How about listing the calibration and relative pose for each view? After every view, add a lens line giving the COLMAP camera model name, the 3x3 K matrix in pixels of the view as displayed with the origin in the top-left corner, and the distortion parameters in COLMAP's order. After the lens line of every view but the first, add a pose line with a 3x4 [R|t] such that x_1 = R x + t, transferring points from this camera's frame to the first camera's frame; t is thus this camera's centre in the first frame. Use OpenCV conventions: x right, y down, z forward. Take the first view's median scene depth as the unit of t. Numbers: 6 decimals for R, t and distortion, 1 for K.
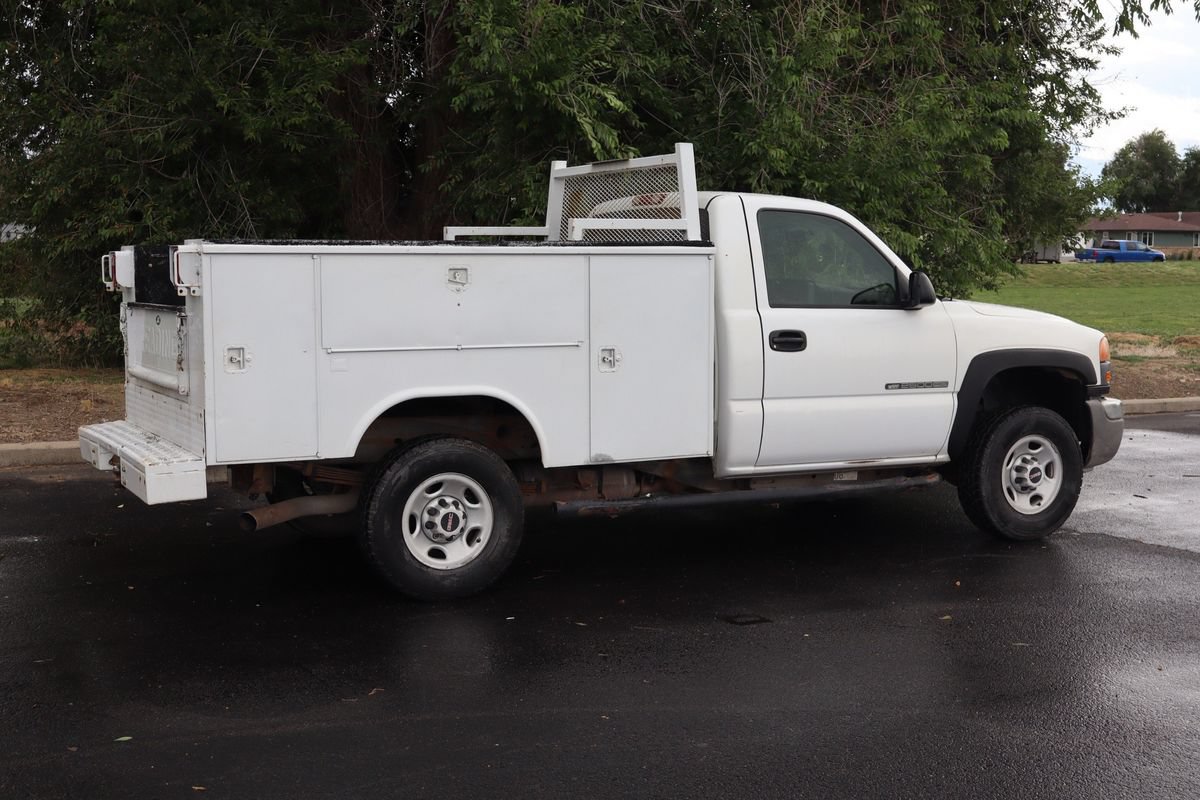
lens RADIAL K [[1548.1, 0, 600.0], [0, 1548.1, 400.0], [0, 0, 1]] dist [0.029539, 0.030187]
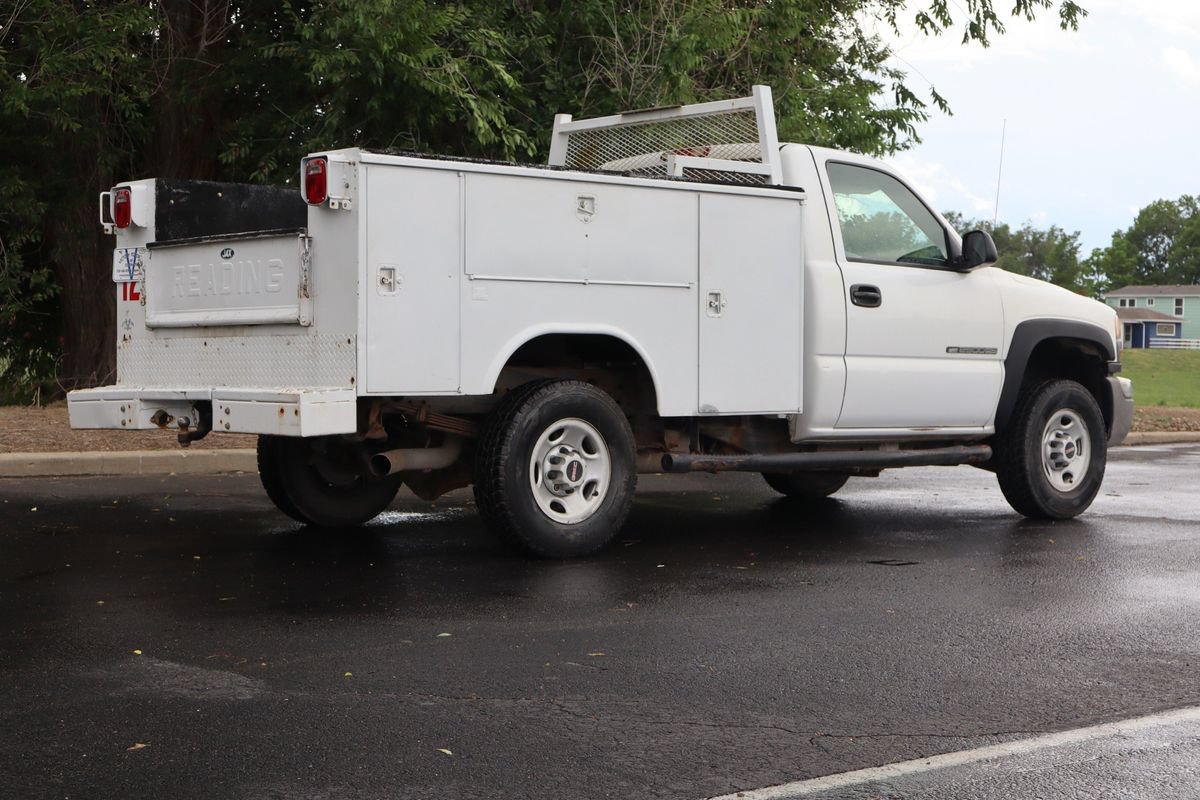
lens RADIAL K [[1947.1, 0, 580.2], [0, 1947.1, 401.3], [0, 0, 1]] dist [0.020503, -0.063046]
pose [[0.970977, 0.002704, 0.239158, -0.334146], [0.013252, 0.997792, -0.065085, 0.101609], [-0.238806, 0.066366, 0.968797, -0.113926]]
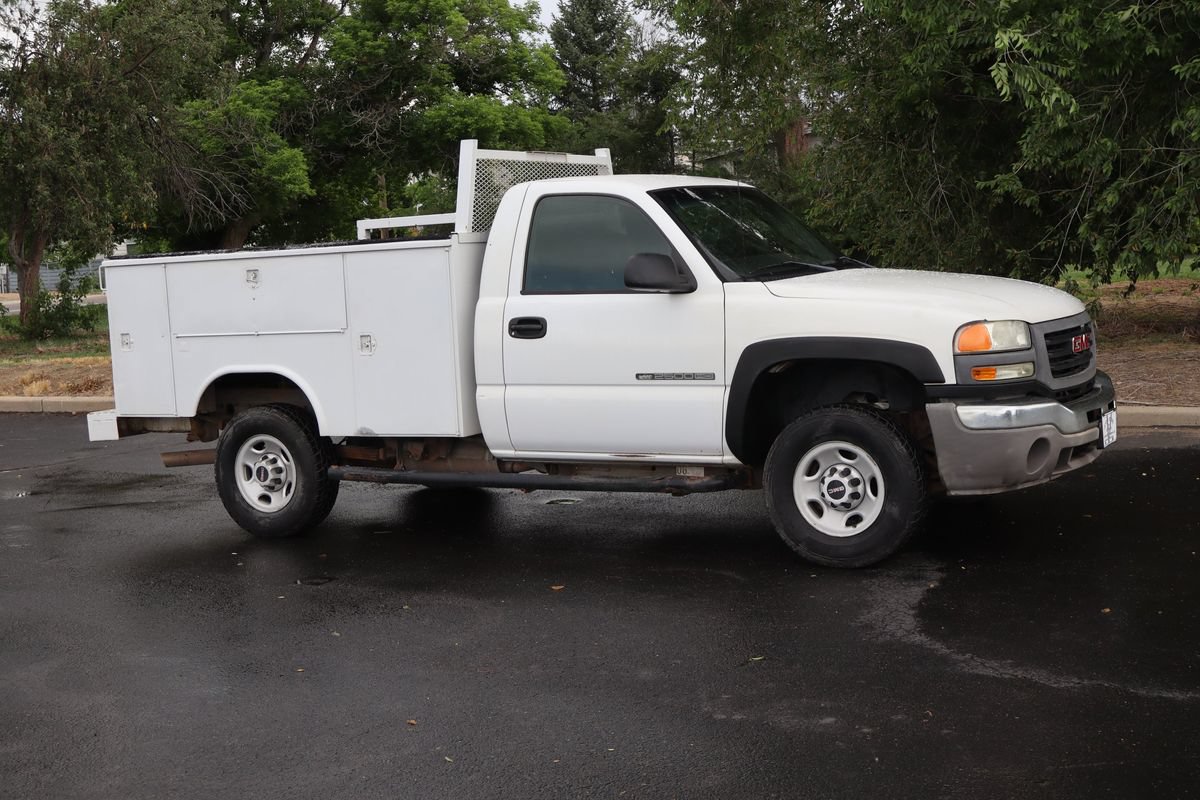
lens RADIAL K [[1548.1, 0, 600.0], [0, 1548.1, 400.0], [0, 0, 1]] dist [0.029539, 0.030187]
pose [[0.561138, 0.047010, -0.826386, 0.971361], [-0.019361, 0.998858, 0.043674, -0.035987], [0.827496, -0.008508, 0.561408, 0.475291]]
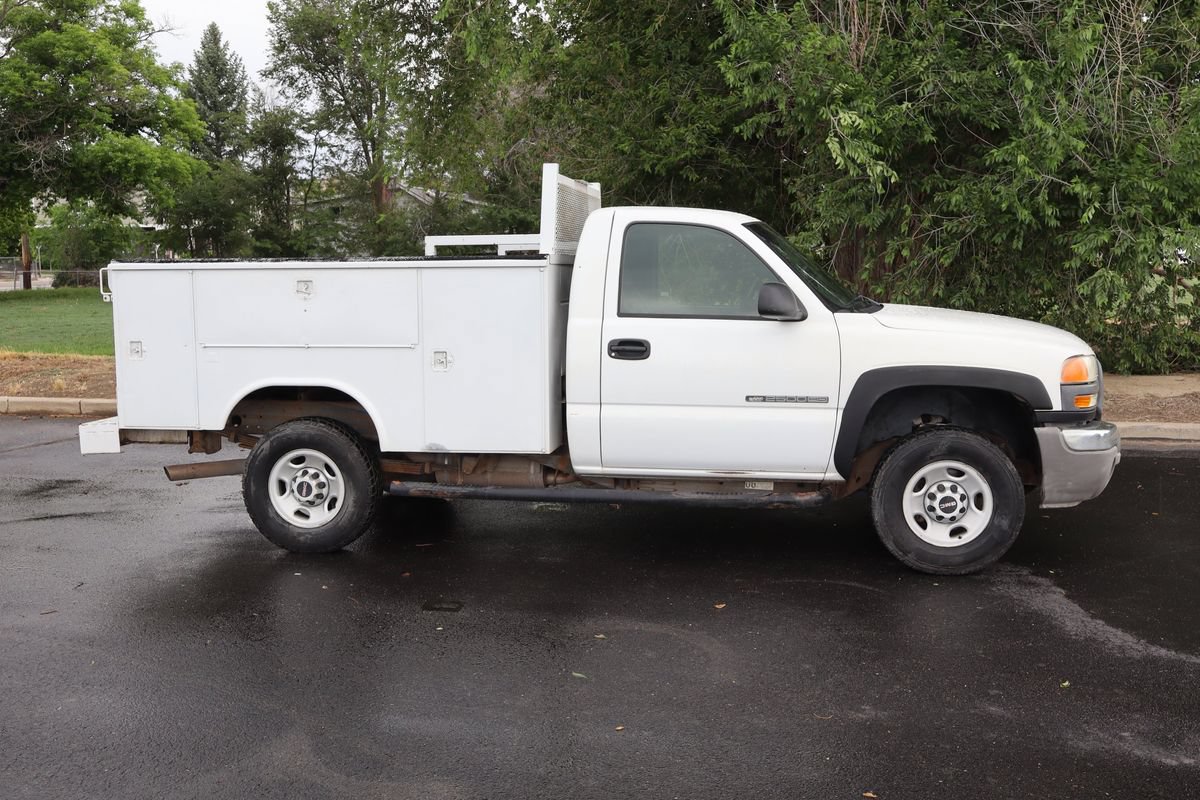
lens RADIAL K [[1171.5, 0, 600.0], [0, 1171.5, 400.0], [0, 0, 1]] dist [0.010430, -0.003863]
pose [[0.805961, 0.058072, -0.589114, 0.566085], [-0.044598, 0.998305, 0.037394, -0.032494], [0.590287, -0.003865, 0.807184, 0.355411]]
